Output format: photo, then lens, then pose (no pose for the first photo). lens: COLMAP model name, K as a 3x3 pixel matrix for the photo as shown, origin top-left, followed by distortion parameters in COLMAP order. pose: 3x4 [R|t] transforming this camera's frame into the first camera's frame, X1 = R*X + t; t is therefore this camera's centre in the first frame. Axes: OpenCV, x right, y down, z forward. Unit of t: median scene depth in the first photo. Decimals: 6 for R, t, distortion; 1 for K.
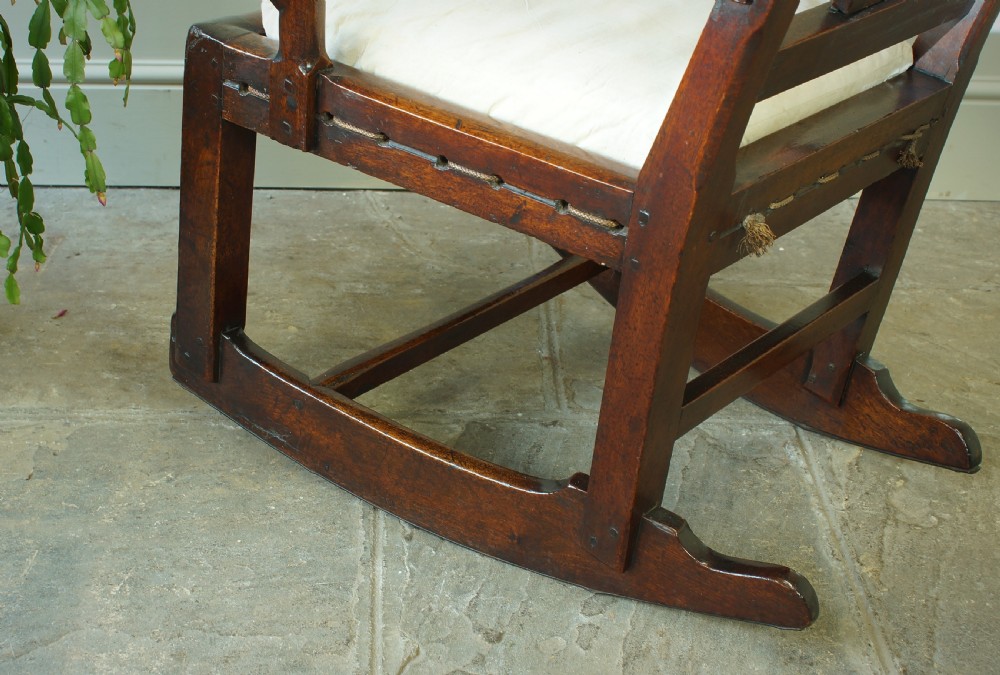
lens RADIAL K [[1491.0, 0, 498.5], [0, 1491.0, 366.1], [0, 0, 1]] dist [-0.050040, 0.054454]
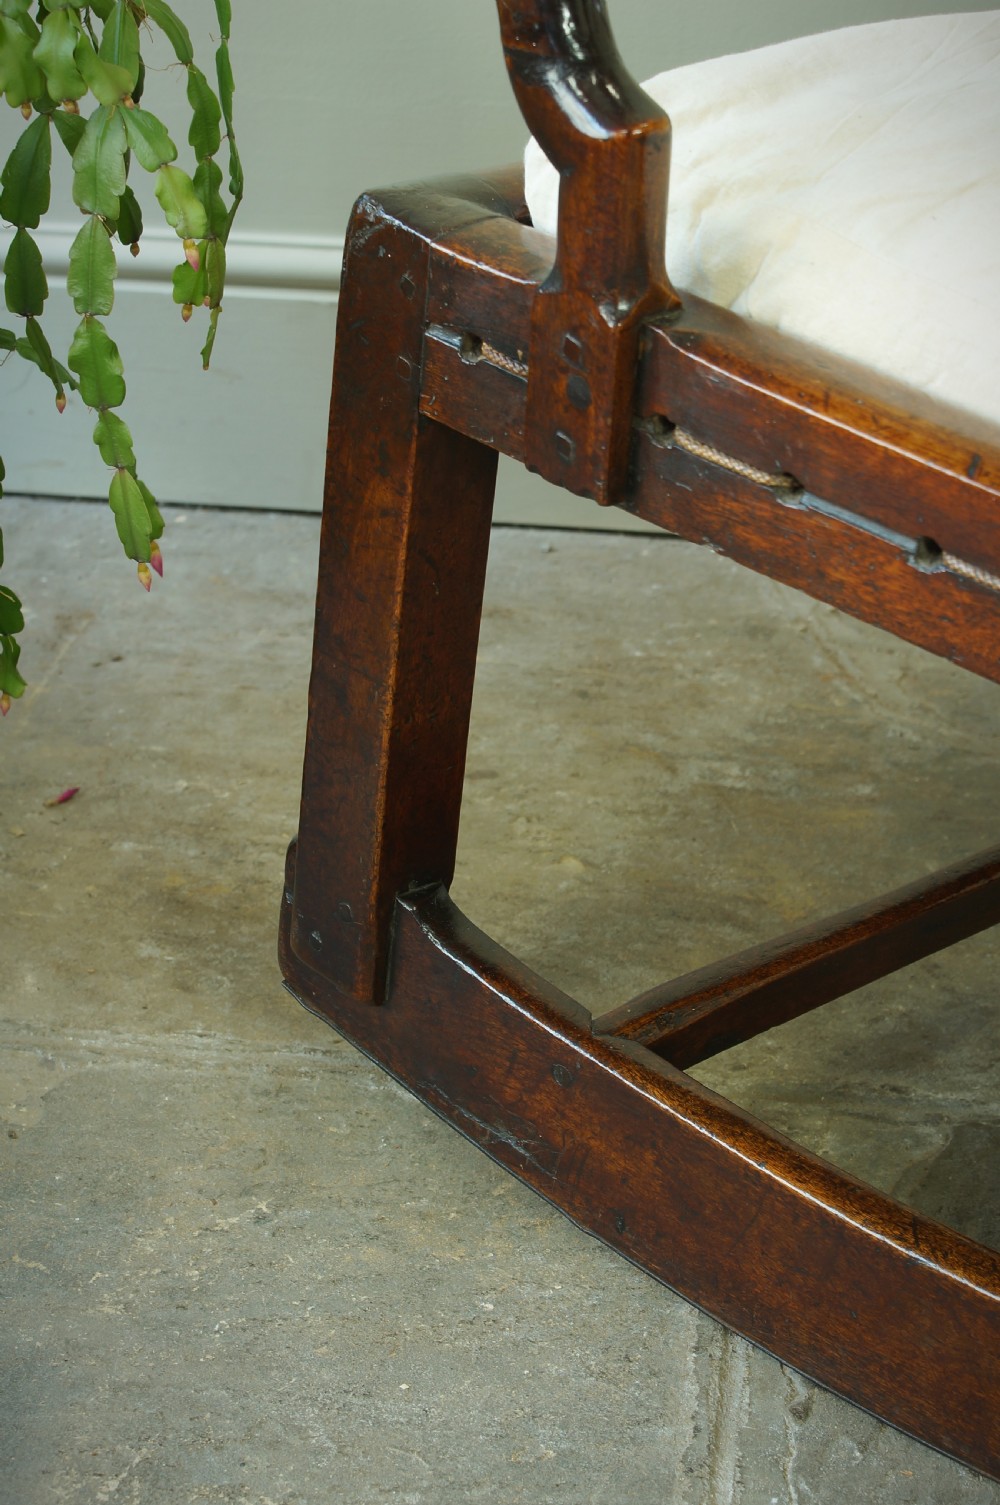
lens RADIAL K [[3186.1, 0, 596.9], [0, 3186.1, 749.3], [0, 0, 1]] dist [0.050229, -0.011416]
pose [[0.988520, 0.056516, -0.140124, -0.001505], [-0.061856, 0.997504, -0.034053, -0.037299], [0.137850, 0.042330, 0.989548, 0.093071]]
